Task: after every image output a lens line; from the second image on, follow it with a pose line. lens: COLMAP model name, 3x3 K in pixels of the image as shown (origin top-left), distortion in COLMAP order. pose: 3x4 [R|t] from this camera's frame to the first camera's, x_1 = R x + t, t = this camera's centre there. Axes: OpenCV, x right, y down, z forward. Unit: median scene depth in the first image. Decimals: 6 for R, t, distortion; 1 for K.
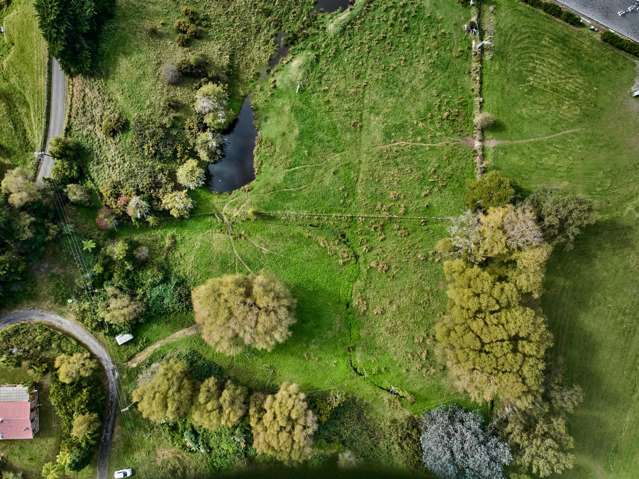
lens RADIAL K [[447.6, 0, 316.2], [0, 447.6, 234.8], [0, 0, 1]] dist [0.010908, -0.014840]
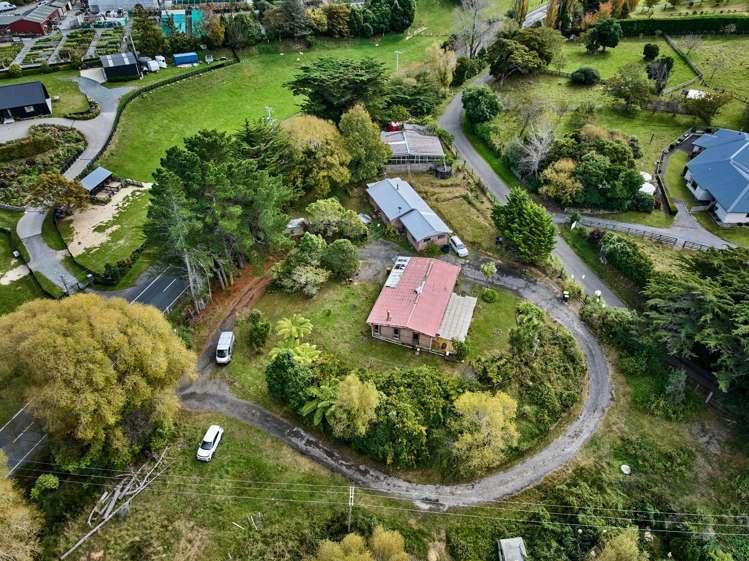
lens RADIAL K [[524.6, 0, 376.8], [0, 524.6, 277.5], [0, 0, 1]] dist [0.010908, -0.014840]
pose [[-0.350345, 0.596431, -0.722169, -0.216020], [-0.936284, -0.243690, 0.252958, 0.295867], [-0.025113, 0.764778, 0.643804, 0.554457]]
